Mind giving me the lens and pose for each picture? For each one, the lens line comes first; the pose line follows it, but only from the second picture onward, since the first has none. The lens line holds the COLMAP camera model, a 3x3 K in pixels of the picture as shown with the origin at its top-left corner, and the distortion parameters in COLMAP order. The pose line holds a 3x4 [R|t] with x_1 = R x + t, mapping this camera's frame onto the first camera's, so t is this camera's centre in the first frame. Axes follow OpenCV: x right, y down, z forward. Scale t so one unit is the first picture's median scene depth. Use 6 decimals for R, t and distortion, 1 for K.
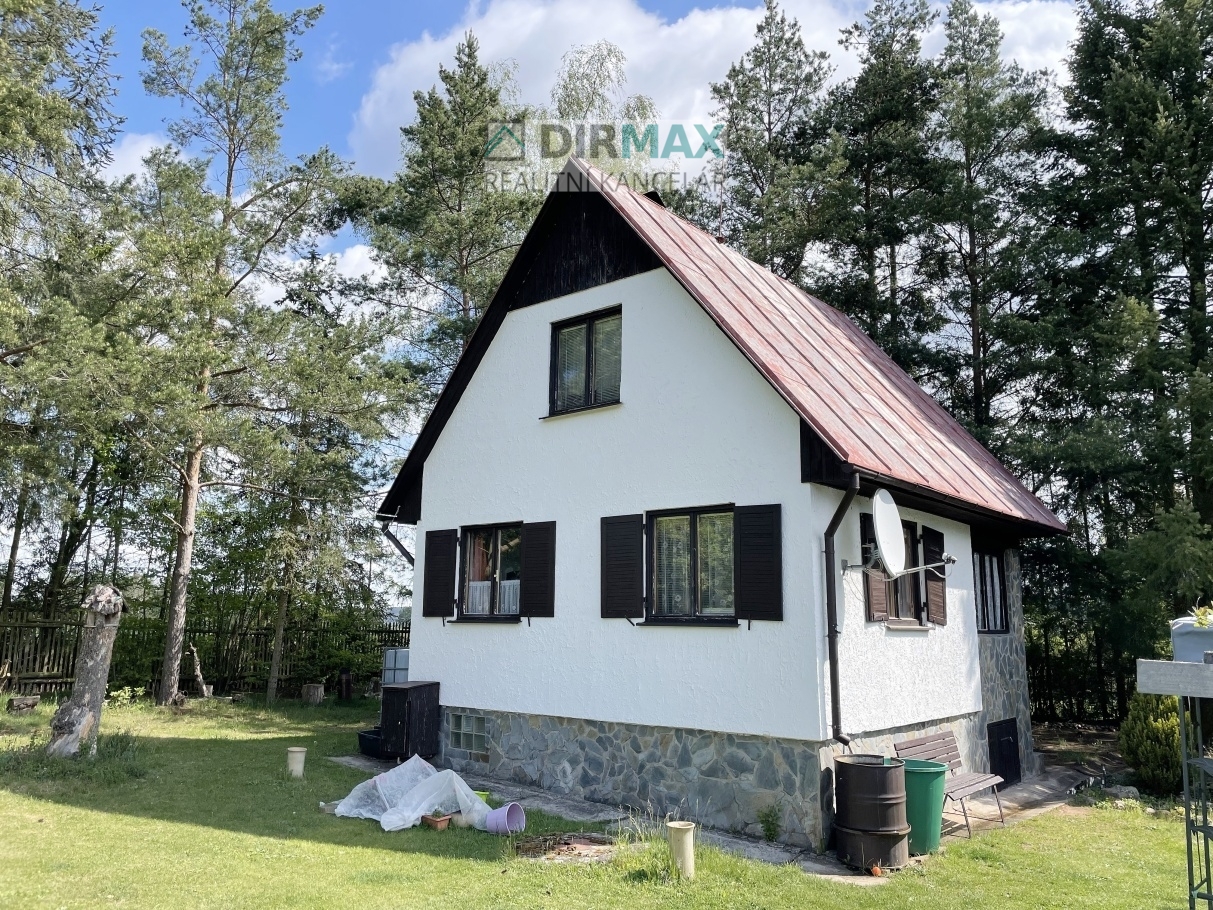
lens RADIAL K [[929.1, 0, 606.5], [0, 929.1, 455.0], [0, 0, 1]] dist [0.044885, 0.000087]
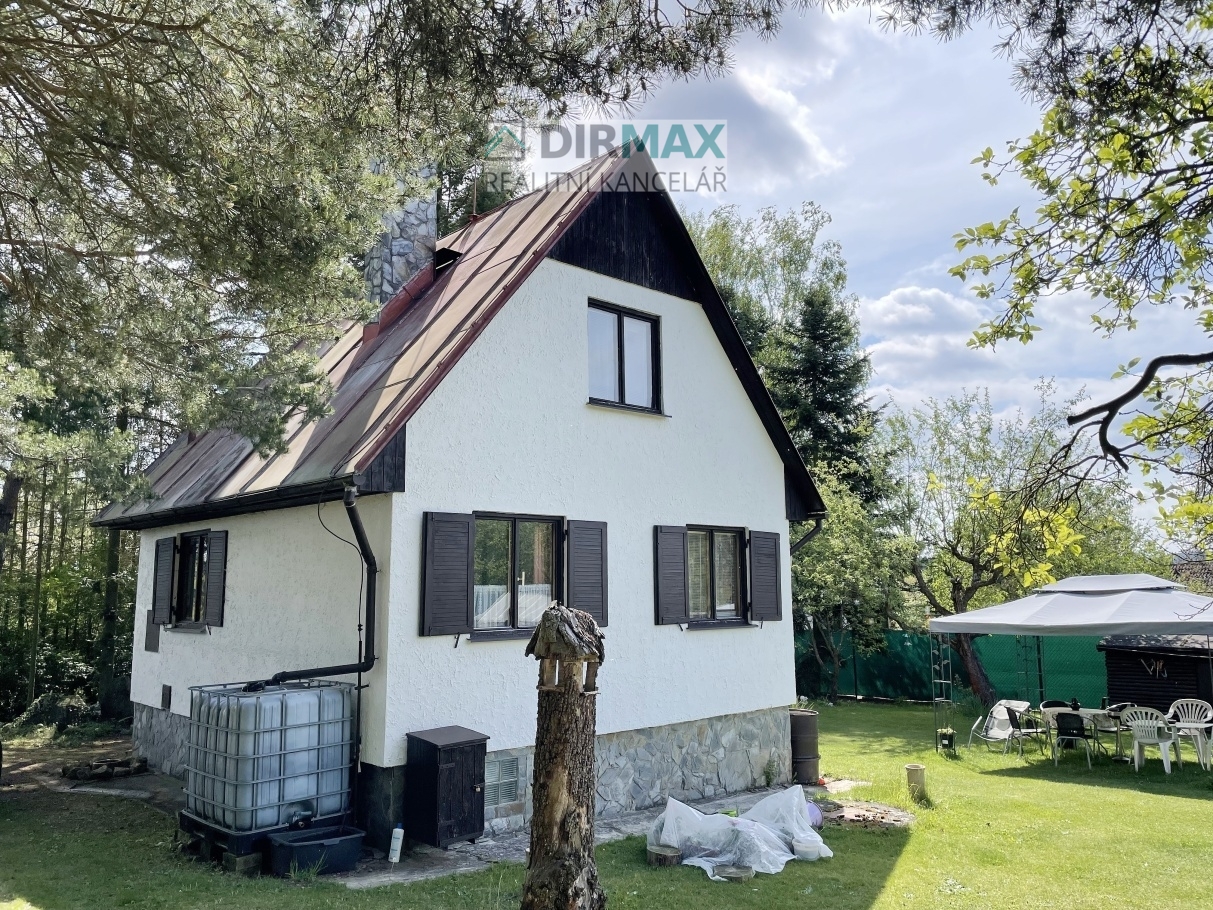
lens RADIAL K [[972.0, 0, 606.5], [0, 972.0, 455.0], [0, 0, 1]] dist [-0.000562, -0.000193]
pose [[0.129437, 0.125495, 0.983614, -1.044001], [-0.155514, 0.982253, -0.104856, 0.109900], [-0.979317, -0.139394, 0.146657, 0.902978]]
